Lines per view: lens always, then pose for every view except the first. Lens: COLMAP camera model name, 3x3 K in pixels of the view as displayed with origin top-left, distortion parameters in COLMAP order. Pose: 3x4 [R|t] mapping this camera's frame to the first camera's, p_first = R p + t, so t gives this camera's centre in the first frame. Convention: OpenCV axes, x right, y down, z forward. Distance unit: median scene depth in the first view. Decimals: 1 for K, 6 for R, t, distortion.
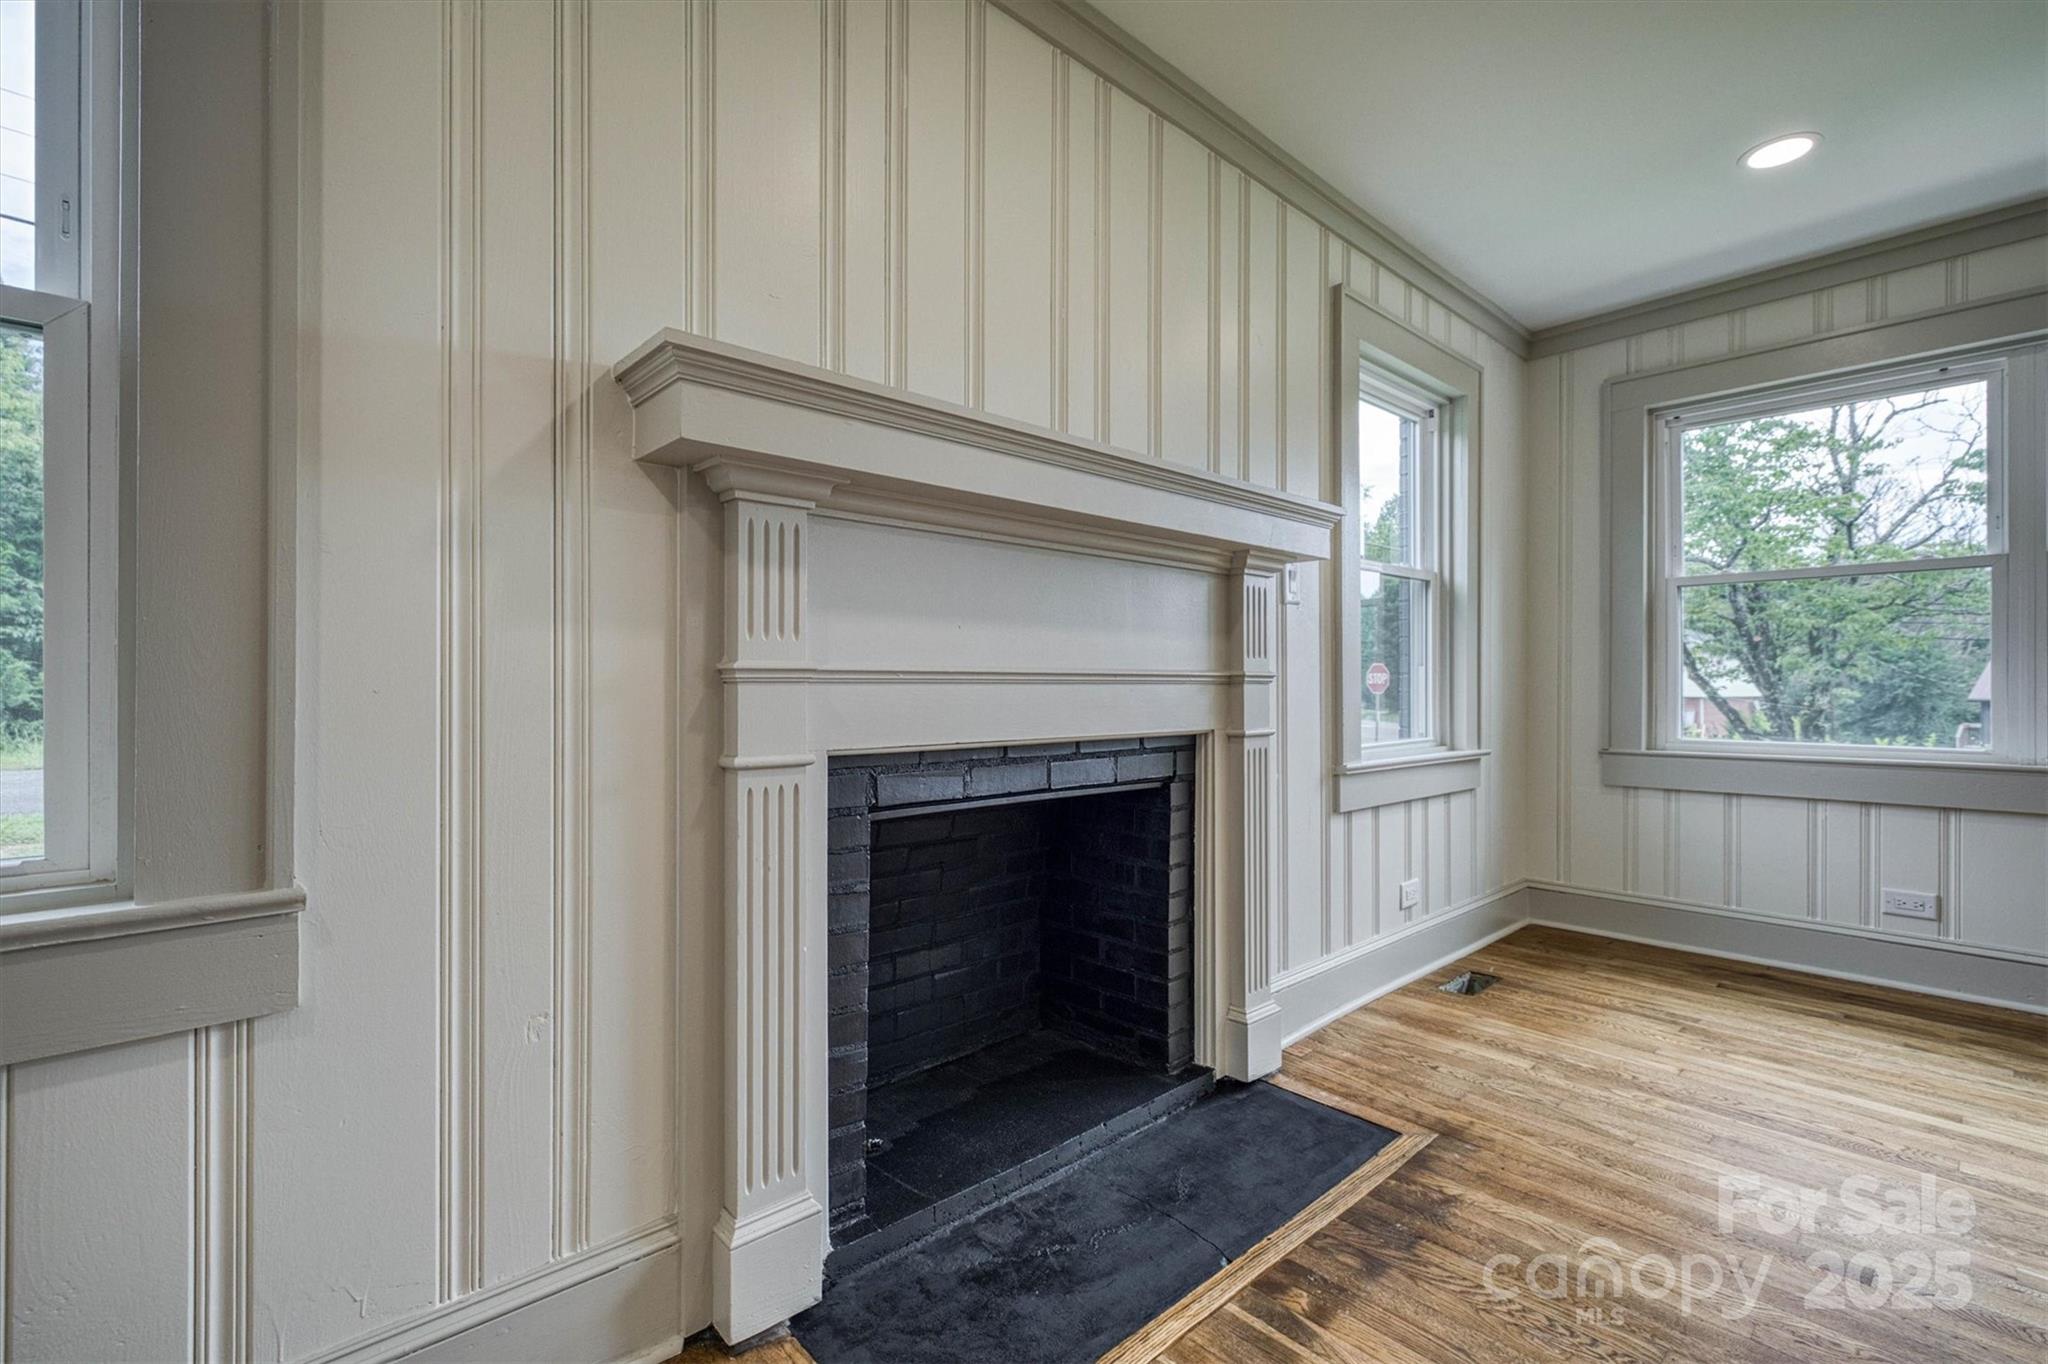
lens RADIAL K [[898.0, 0, 1029.8], [0, 898.0, 687.8], [0, 0, 1]] dist [0.002381, 0.000459]
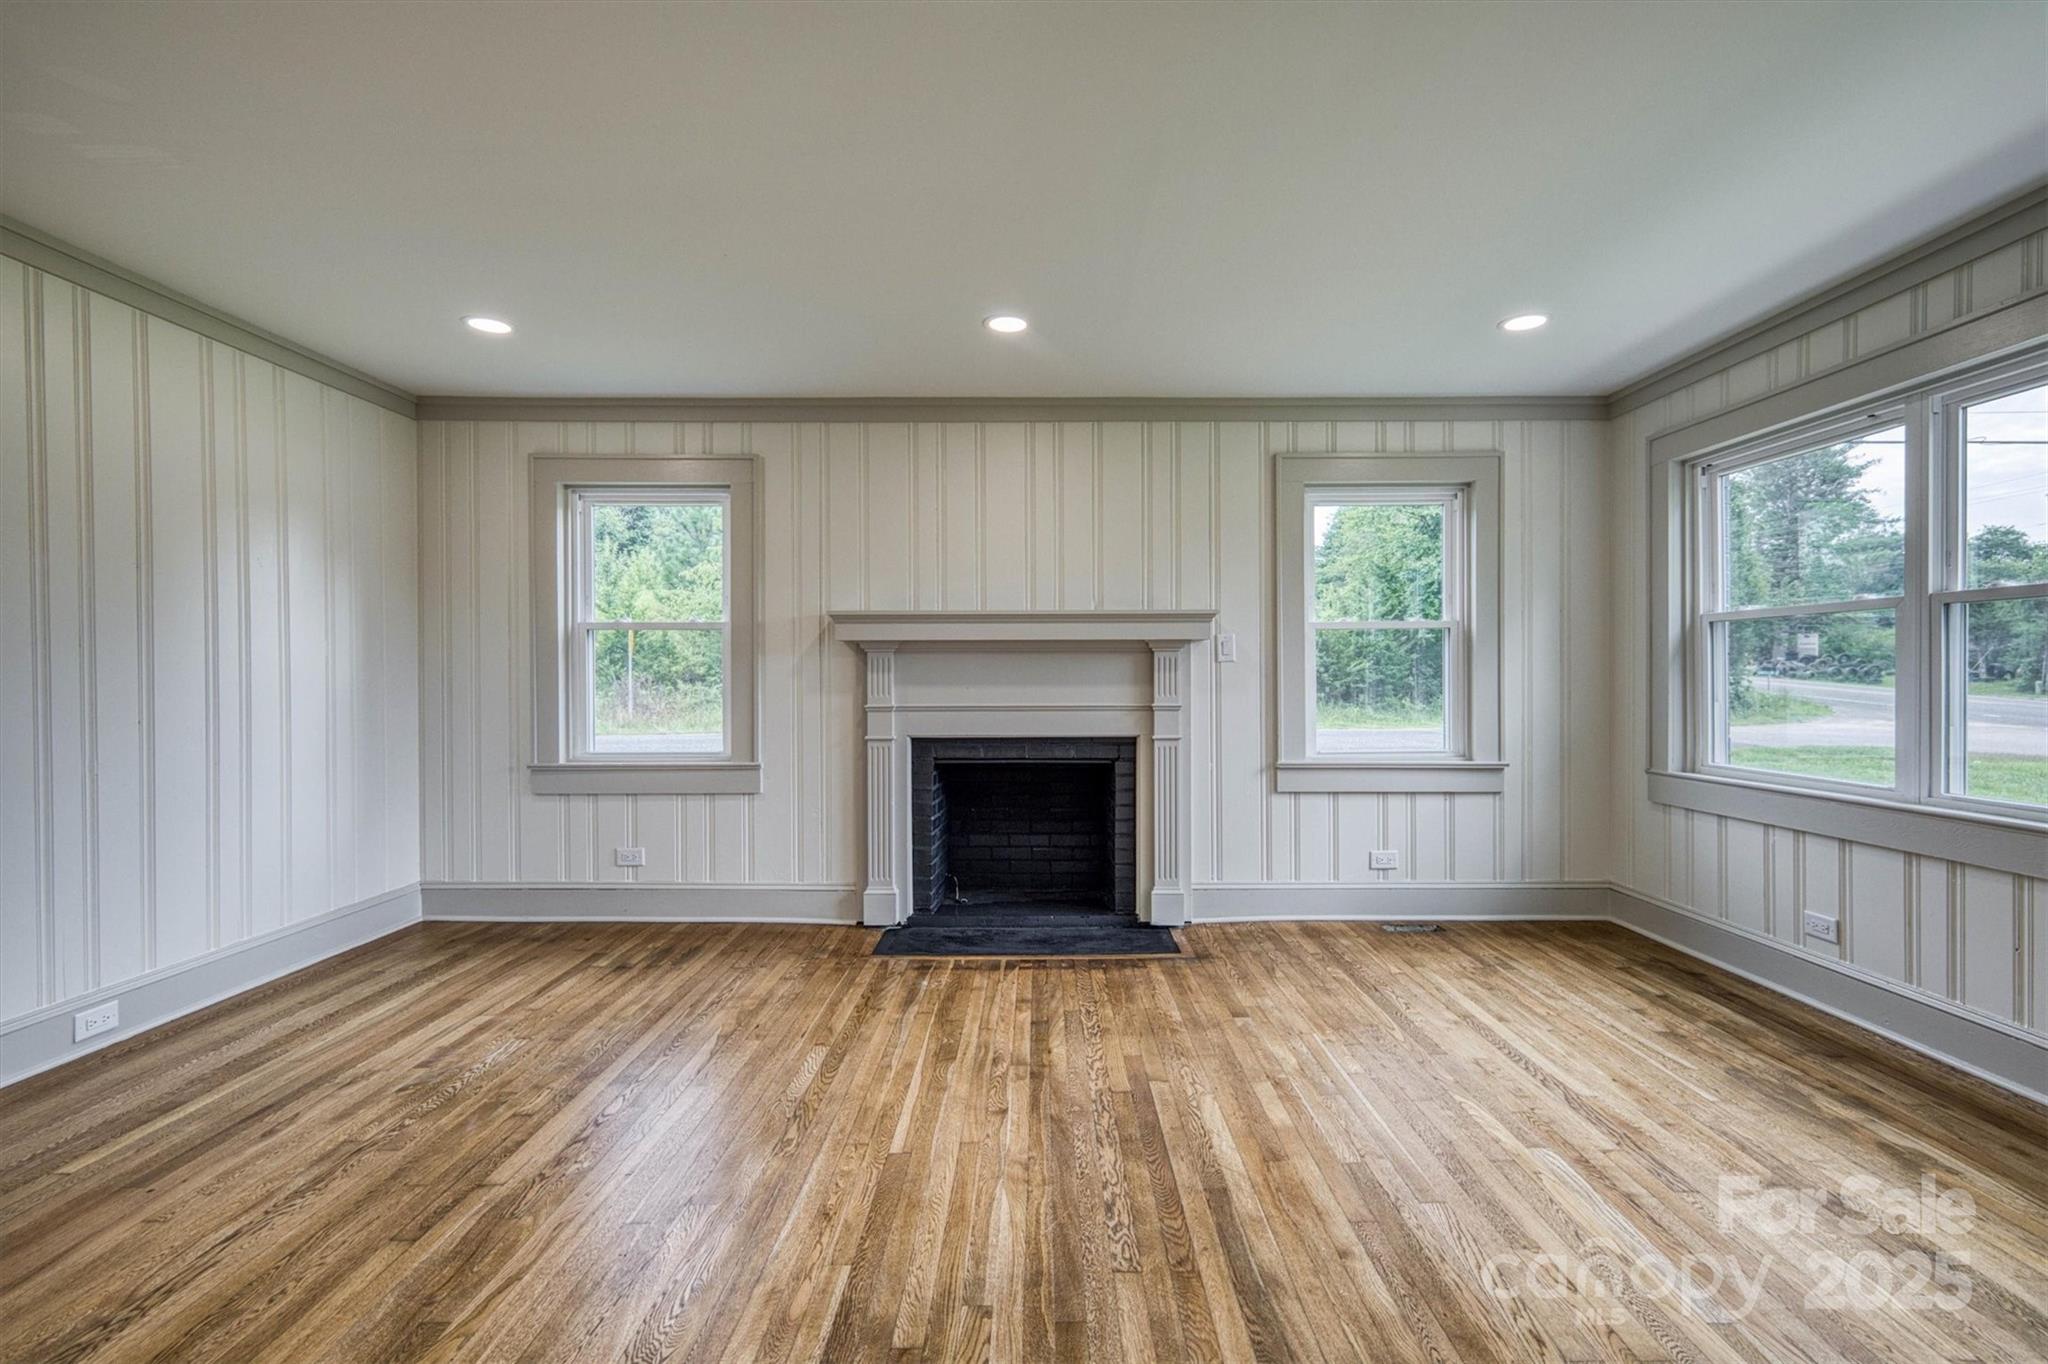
lens RADIAL K [[925.9, 0, 1024.0], [0, 925.9, 682.0], [0, 0, 1]] dist [0.003284, 0.000488]
pose [[0.732867, 0.002703, -0.680367, 1.344243], [0.002573, 0.999974, 0.006743, -0.077000], [0.680367, -0.006692, 0.732841, -0.576908]]
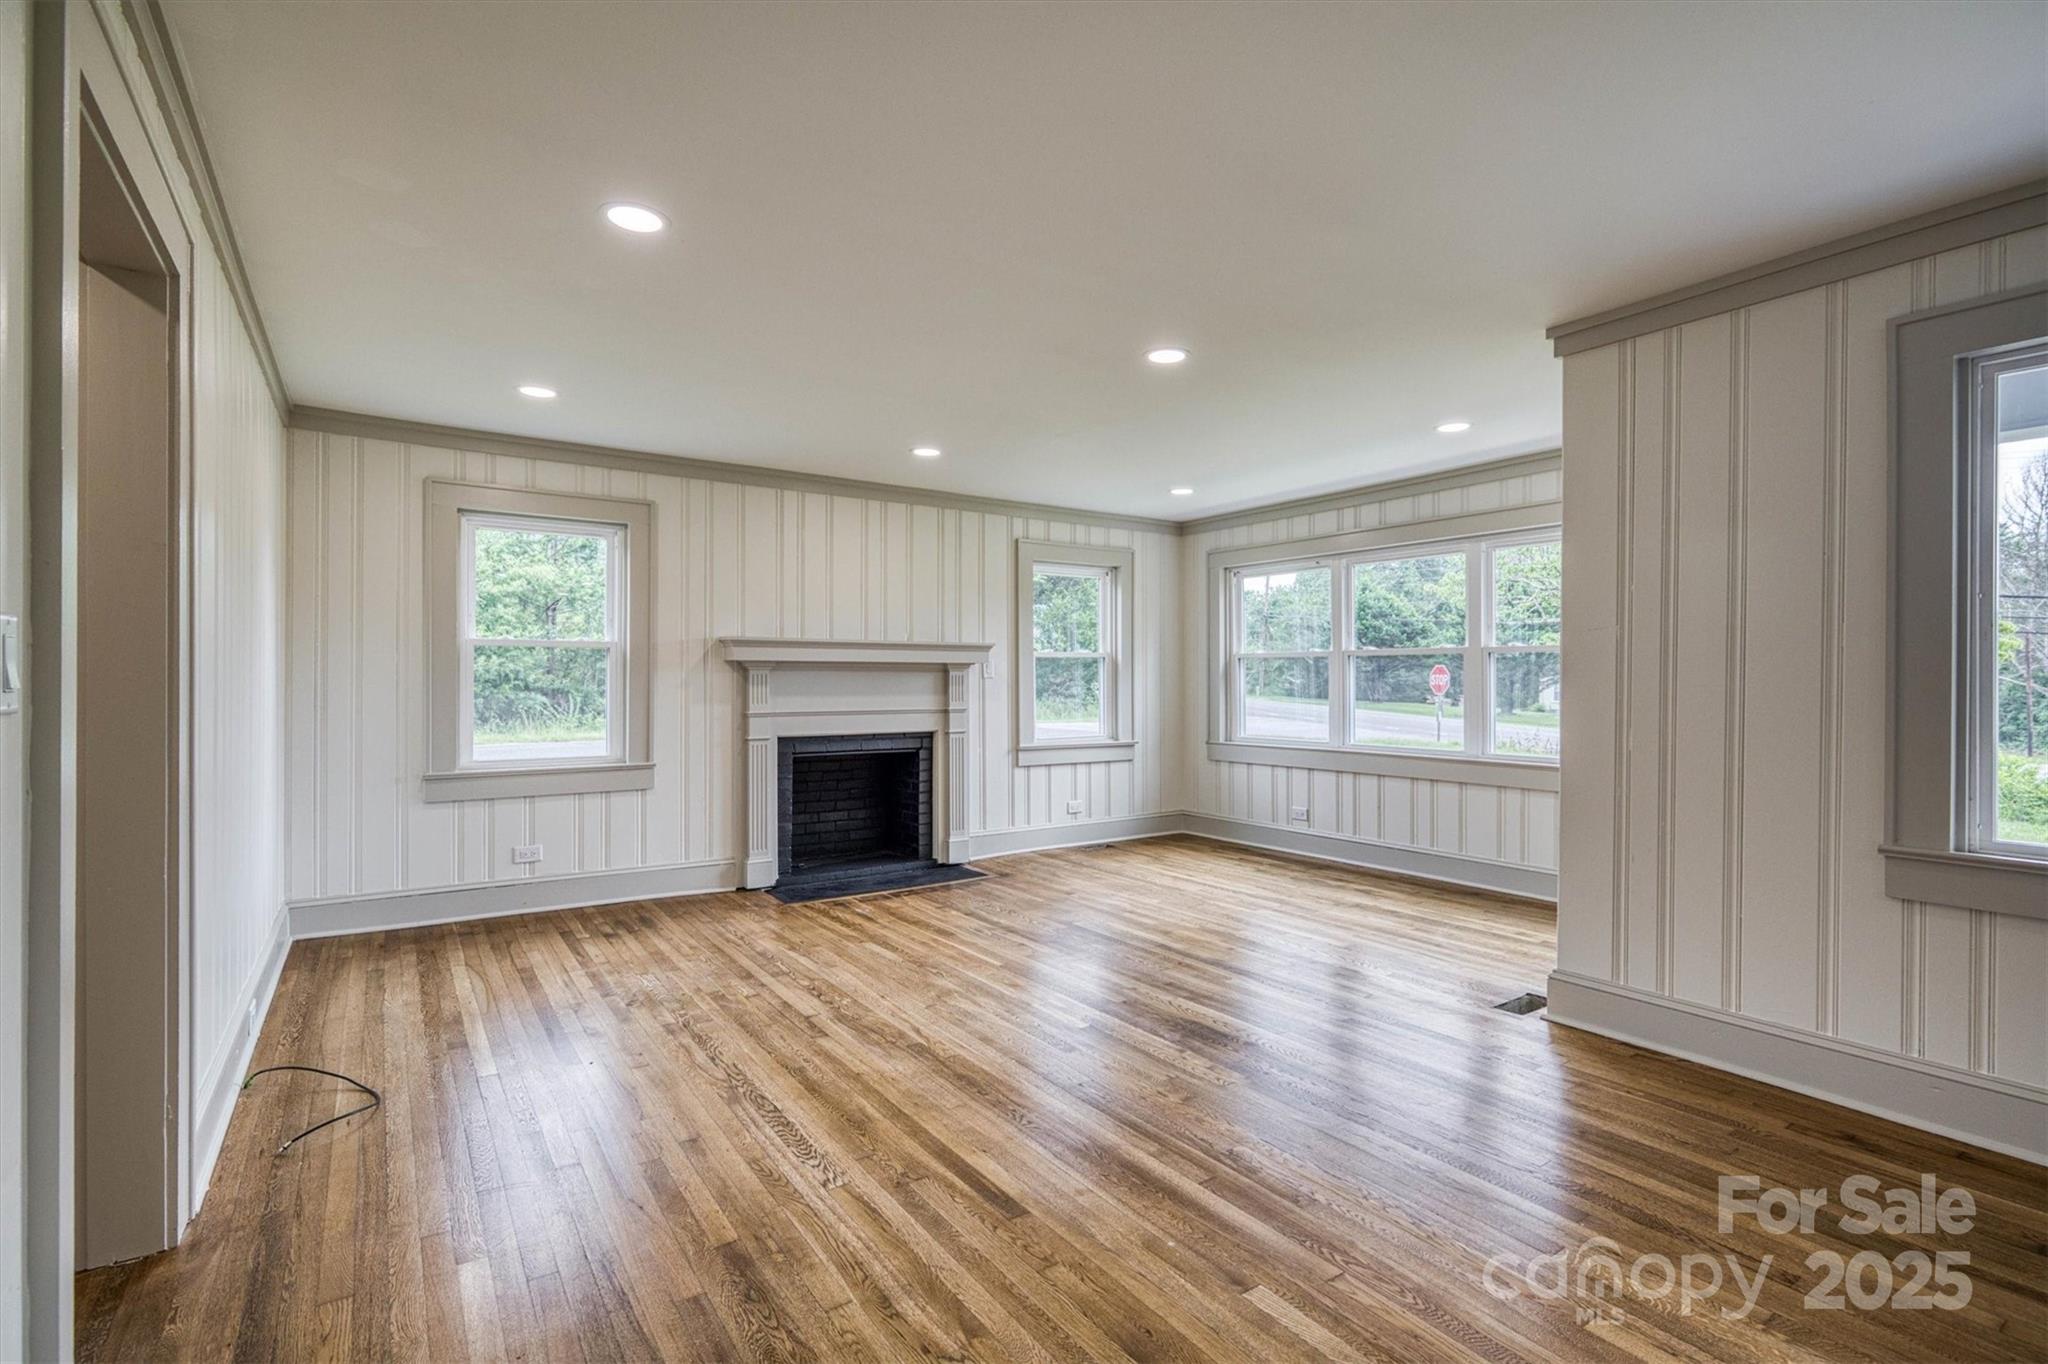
lens RADIAL K [[957.1, 0, 1024.0], [0, 957.1, 682.0], [0, 0, 1]] dist [-0.000147, -0.000199]
pose [[0.989575, 0.000477, -0.144016, 0.859501], [-0.000263, 0.999999, 0.001504, -0.098351], [0.144017, -0.001450, 0.989574, -1.733709]]
